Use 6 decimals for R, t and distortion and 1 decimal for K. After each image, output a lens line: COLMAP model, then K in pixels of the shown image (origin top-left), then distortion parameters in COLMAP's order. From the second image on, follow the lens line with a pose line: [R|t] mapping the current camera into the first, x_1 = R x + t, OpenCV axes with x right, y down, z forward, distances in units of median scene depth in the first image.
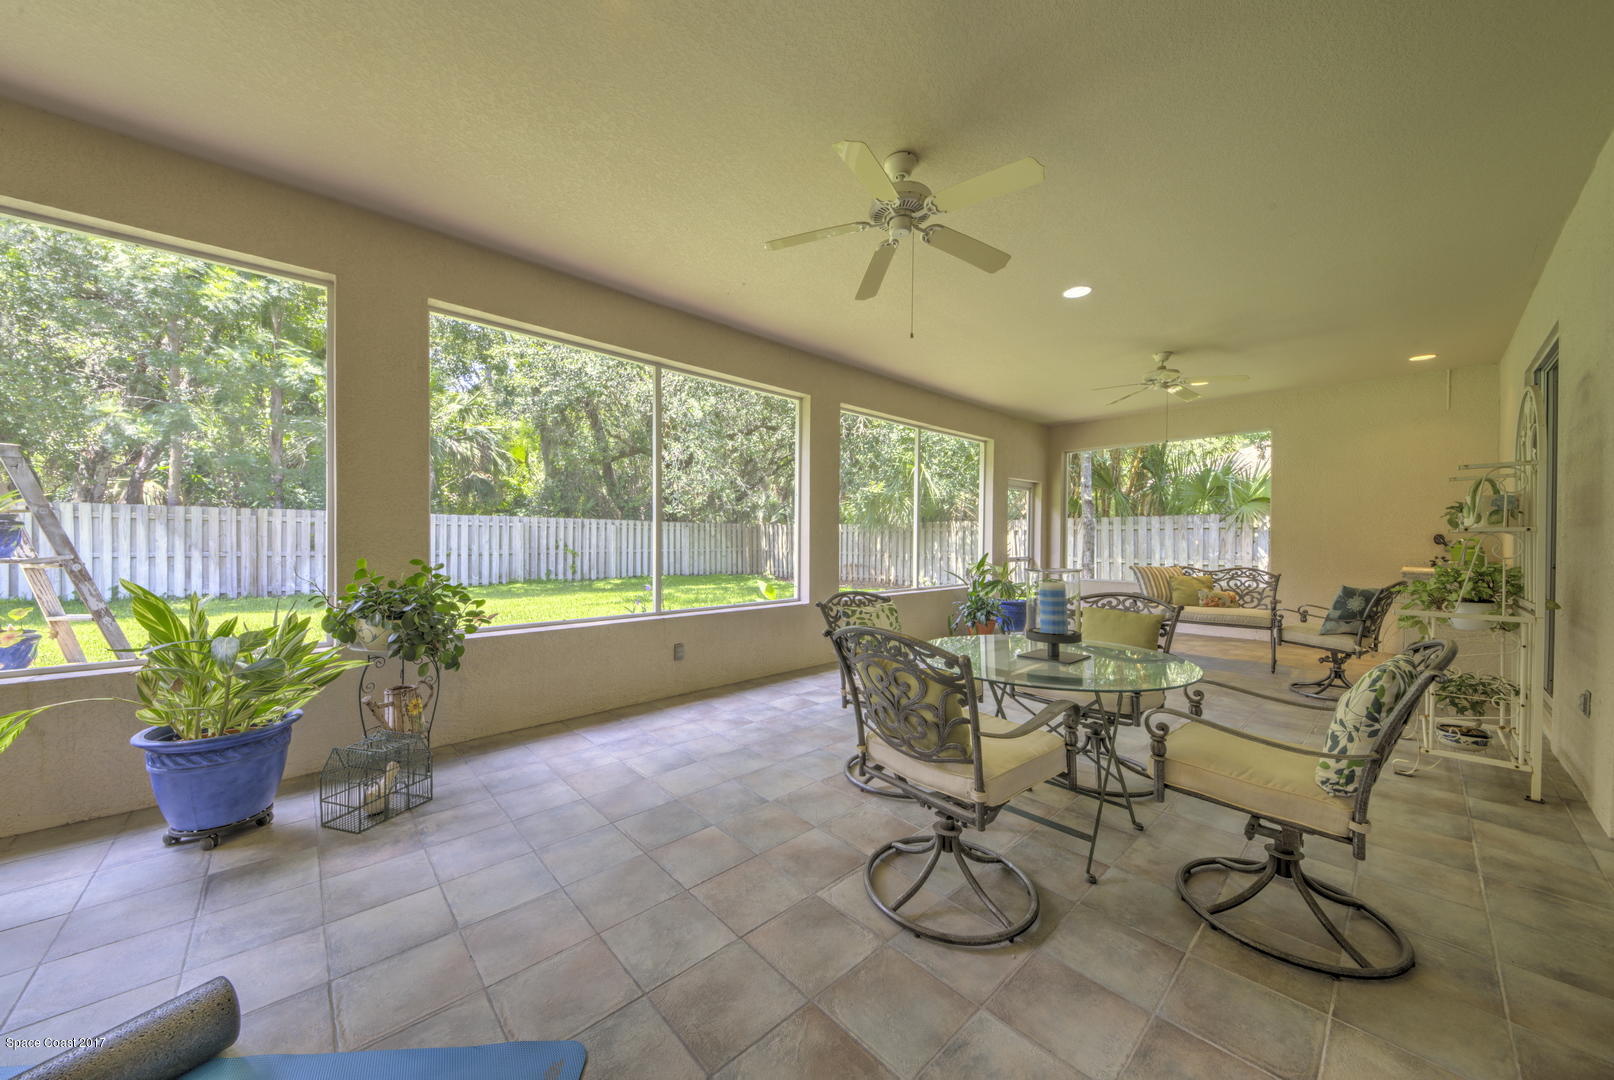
lens RADIAL K [[559.2, 0, 804.9], [0, 559.2, 542.8], [0, 0, 1]] dist [0.000721, -0.000006]
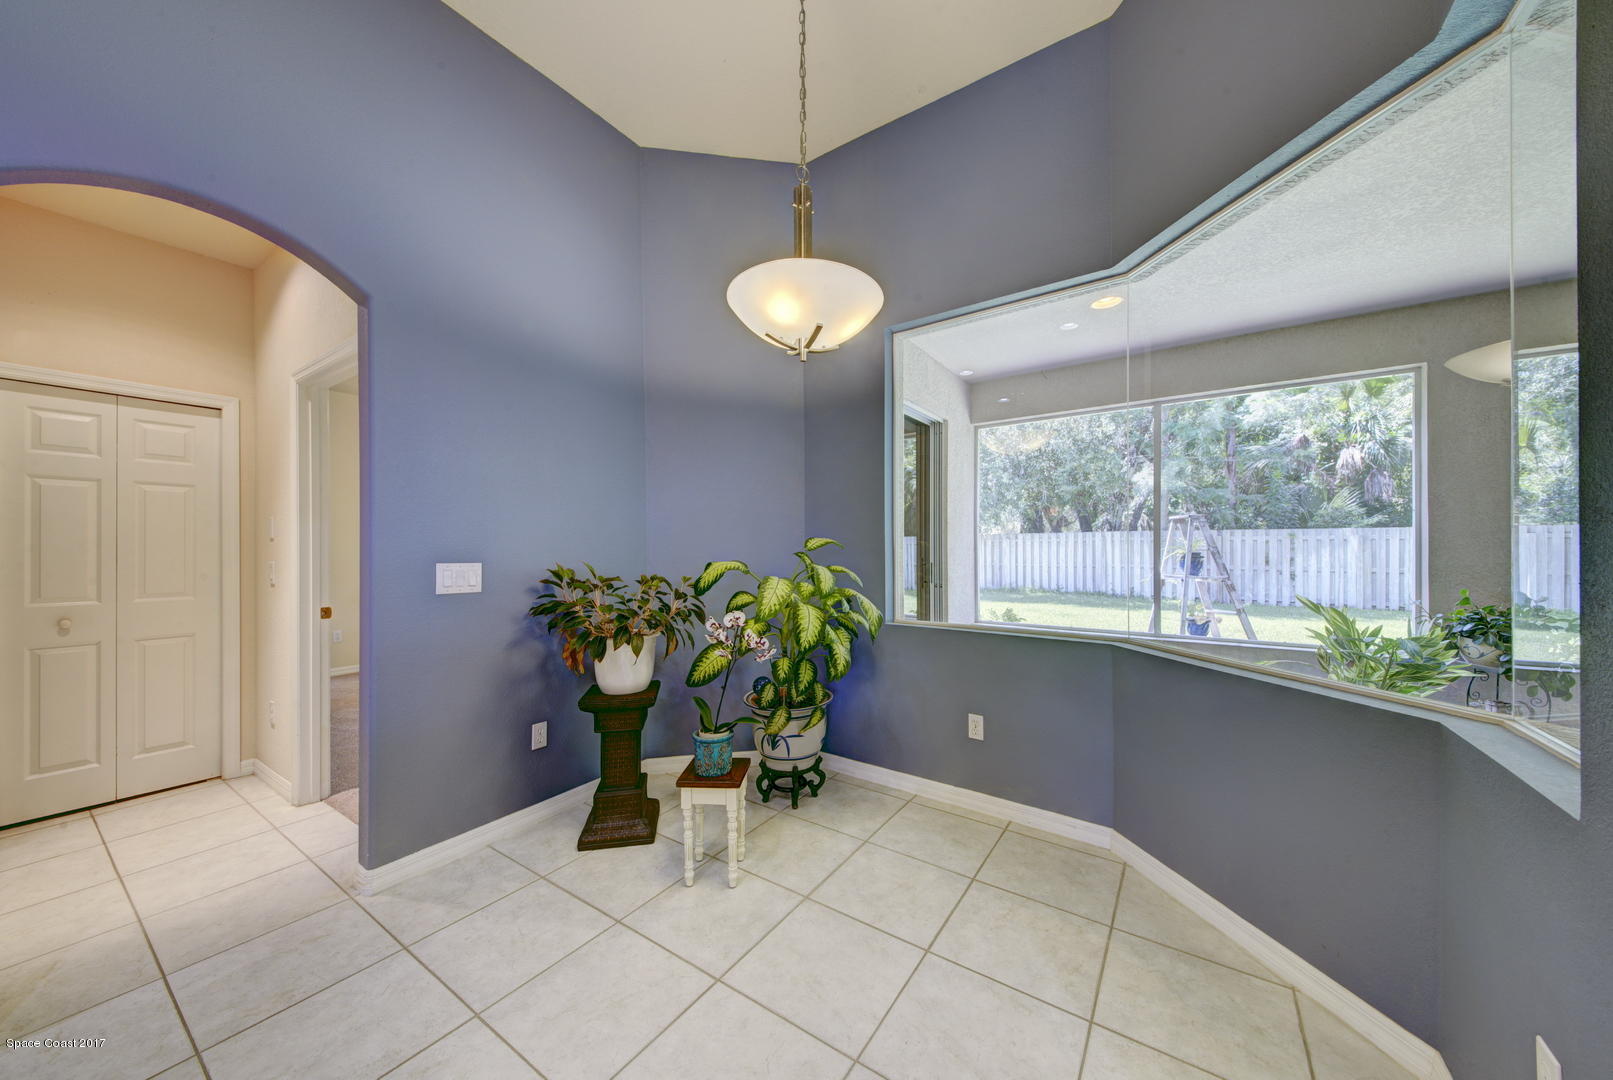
lens RADIAL K [[558.8, 0, 804.4], [0, 558.8, 542.8], [0, 0, 1]] dist [0.000721, -0.000006]
pose [[0.208039, -0.015453, -0.977998, 0.092435], [-0.003122, 0.999860, -0.016463, -0.039353], [0.978115, 0.006478, 0.207962, -0.546710]]
